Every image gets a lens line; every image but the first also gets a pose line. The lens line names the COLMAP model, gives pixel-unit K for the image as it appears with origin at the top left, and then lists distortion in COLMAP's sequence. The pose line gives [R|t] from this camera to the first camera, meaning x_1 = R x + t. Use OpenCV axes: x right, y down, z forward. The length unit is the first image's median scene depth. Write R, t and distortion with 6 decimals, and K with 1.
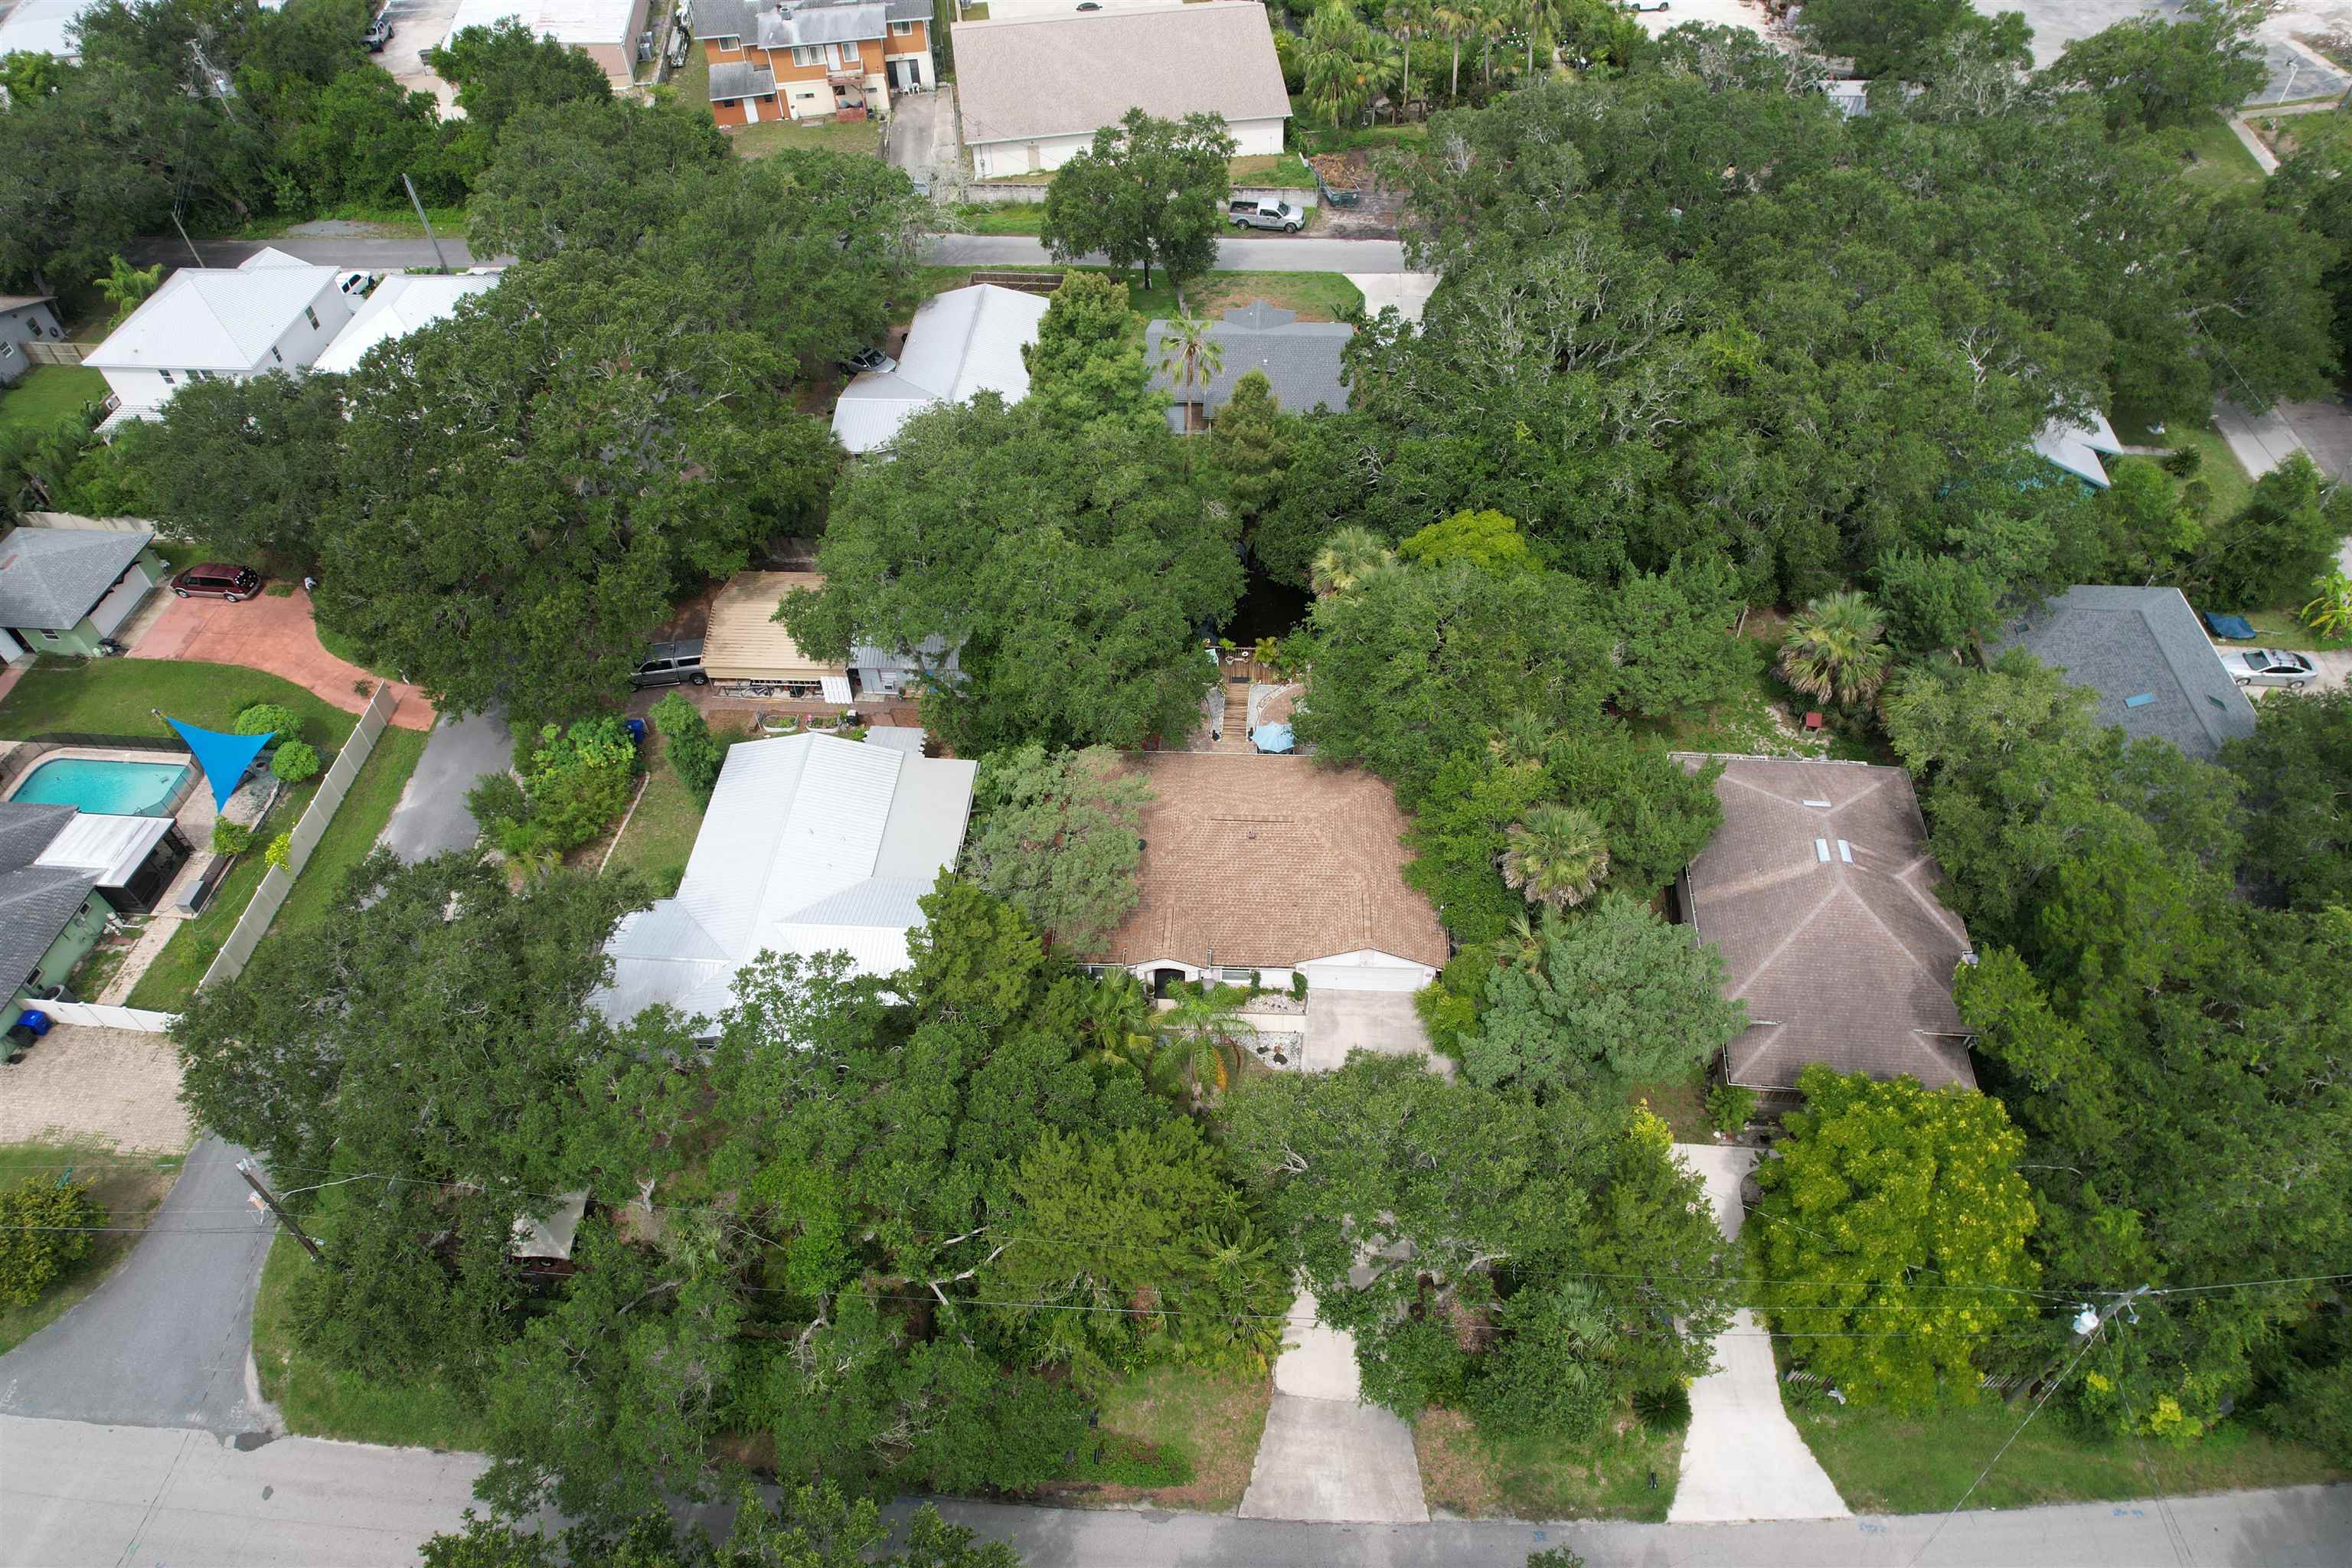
lens RADIAL K [[1518.0, 0, 1177.7], [0, 1518.0, 783.3], [0, 0, 1]] dist [0.000823, 0.009901]
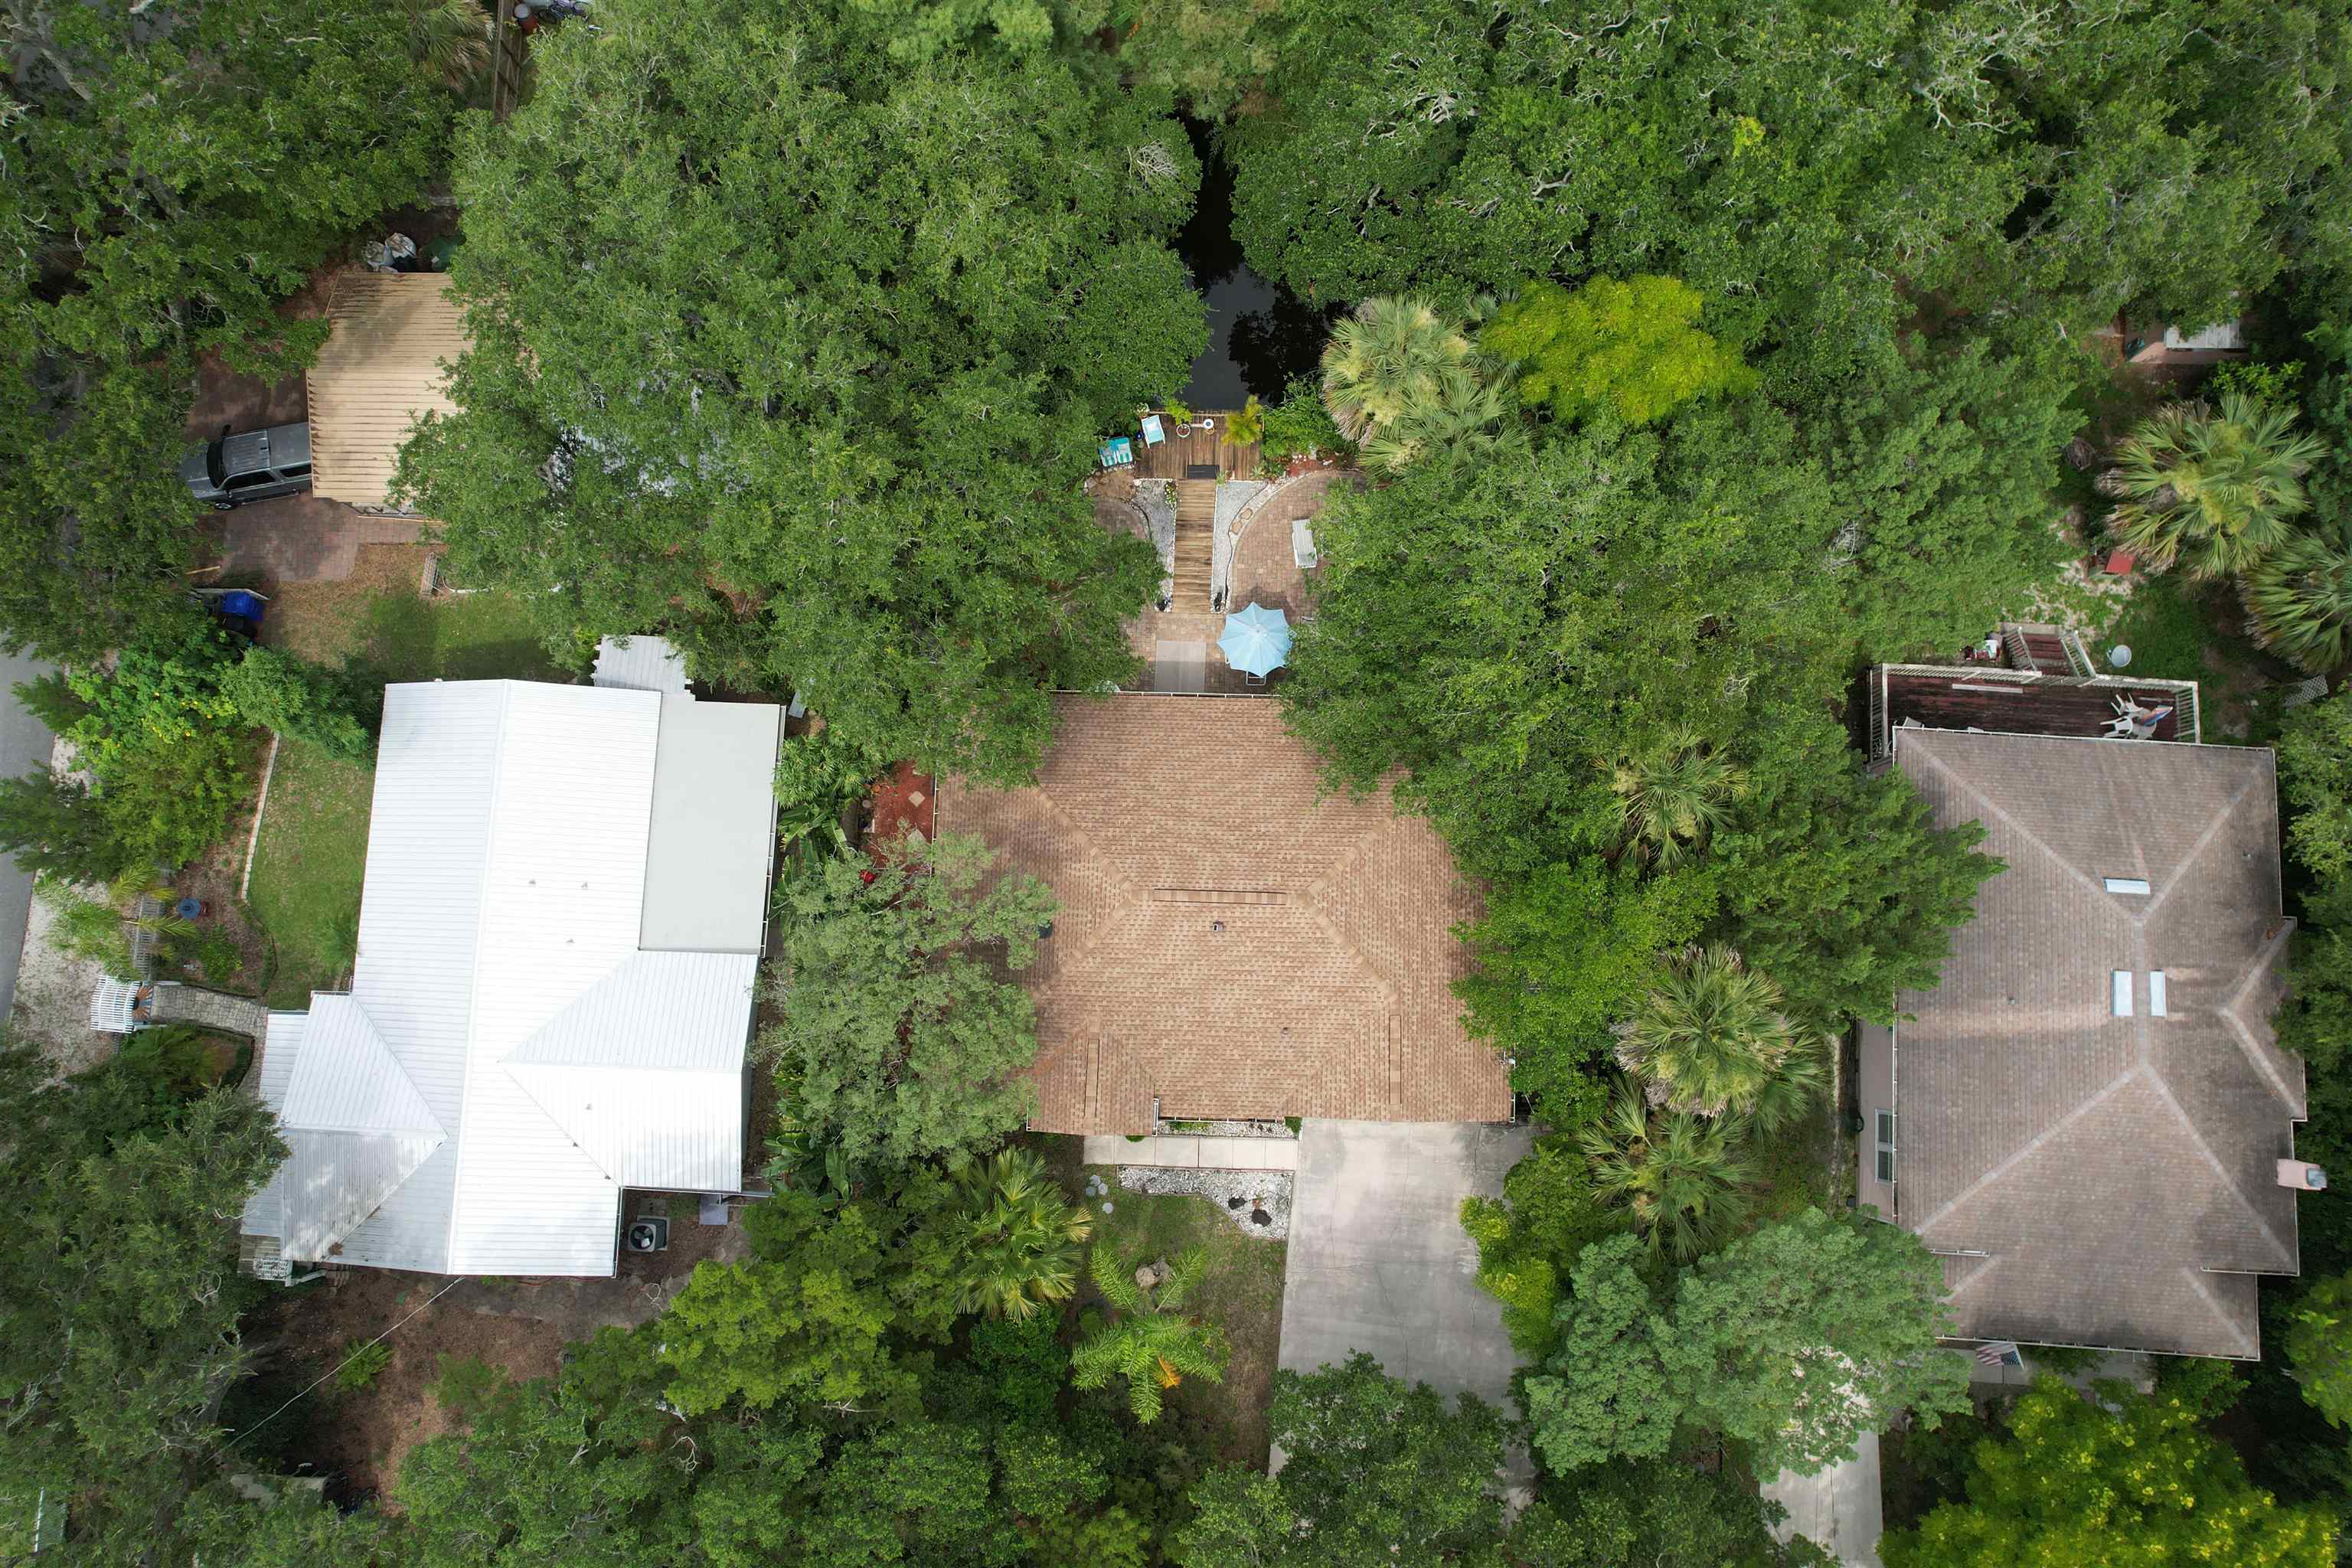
lens RADIAL K [[1518.0, 0, 1188.1], [0, 1518.0, 783.2], [0, 0, 1]] dist [0.000823, 0.009901]
pose [[0.999548, -0.029364, 0.006490, 0.033857], [0.020888, 0.833184, 0.552601, -0.366276], [-0.021634, -0.552215, 0.833421, 0.505374]]
